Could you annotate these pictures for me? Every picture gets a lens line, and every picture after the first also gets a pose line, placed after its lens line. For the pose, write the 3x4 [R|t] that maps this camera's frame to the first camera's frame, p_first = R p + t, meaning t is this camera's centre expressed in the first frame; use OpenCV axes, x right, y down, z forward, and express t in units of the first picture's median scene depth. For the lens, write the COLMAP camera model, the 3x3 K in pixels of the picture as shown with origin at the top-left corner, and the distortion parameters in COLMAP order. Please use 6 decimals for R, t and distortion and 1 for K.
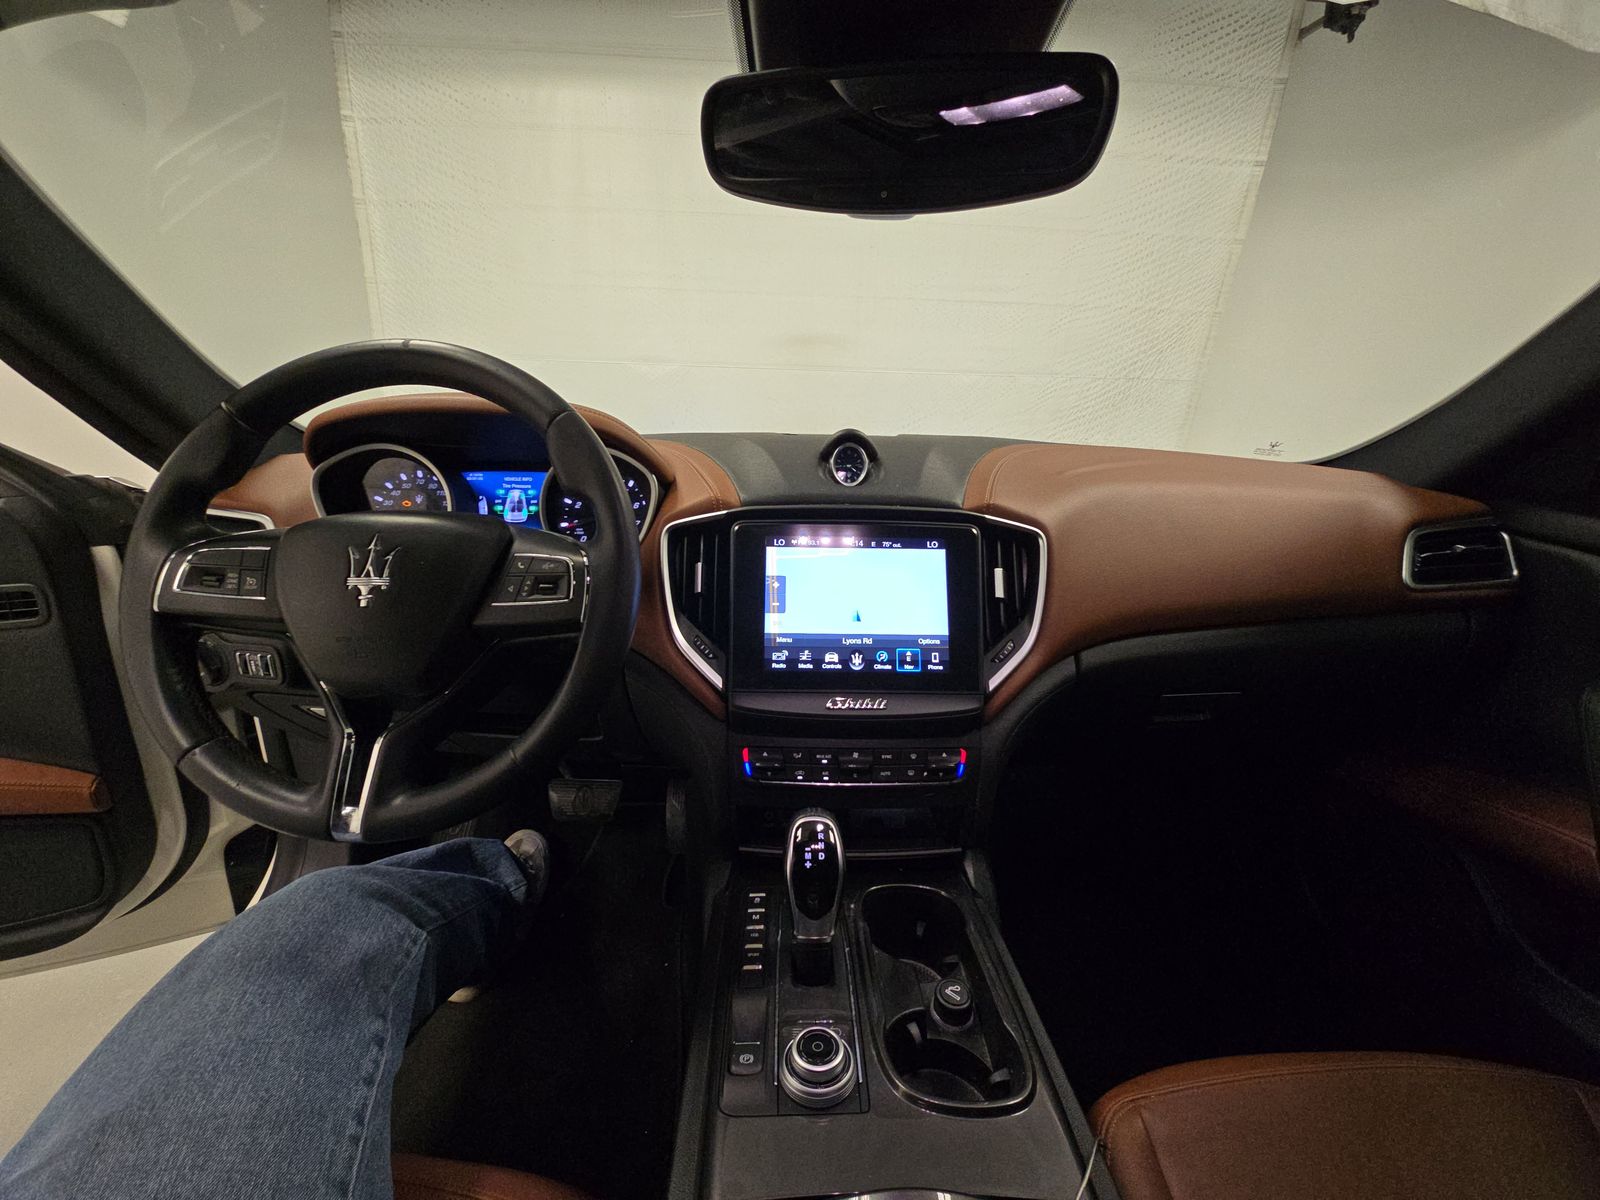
lens RADIAL K [[640.5, 0, 803.1], [0, 640.5, 590.4], [0, 0, 1]] dist [0.001030, 0.000043]
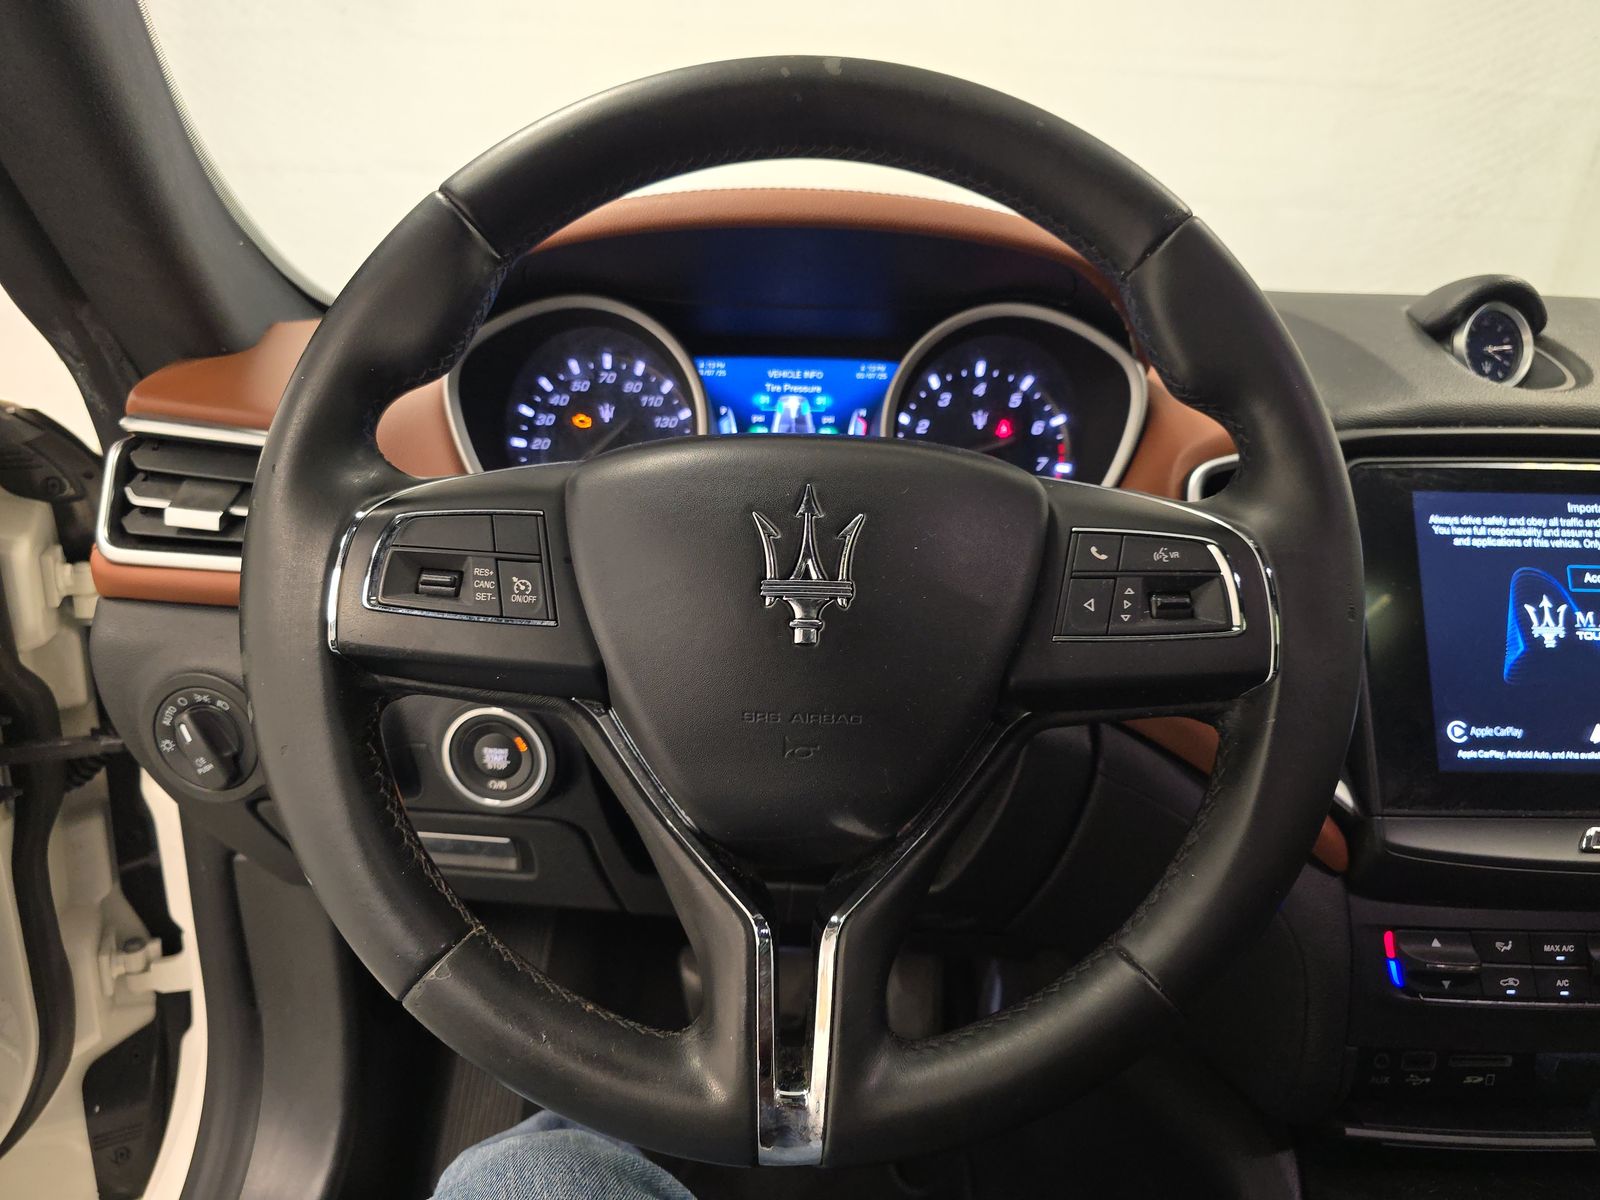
lens RADIAL K [[1069.7, 0, 799.6], [0, 1069.7, 609.4], [0, 0, 1]] dist [0.048572, -0.040026]
pose [[0.999918, 0.005173, 0.011719, -0.458613], [-0.005477, 0.999645, 0.026057, -0.012343], [-0.011580, -0.026119, 0.999592, 0.161681]]
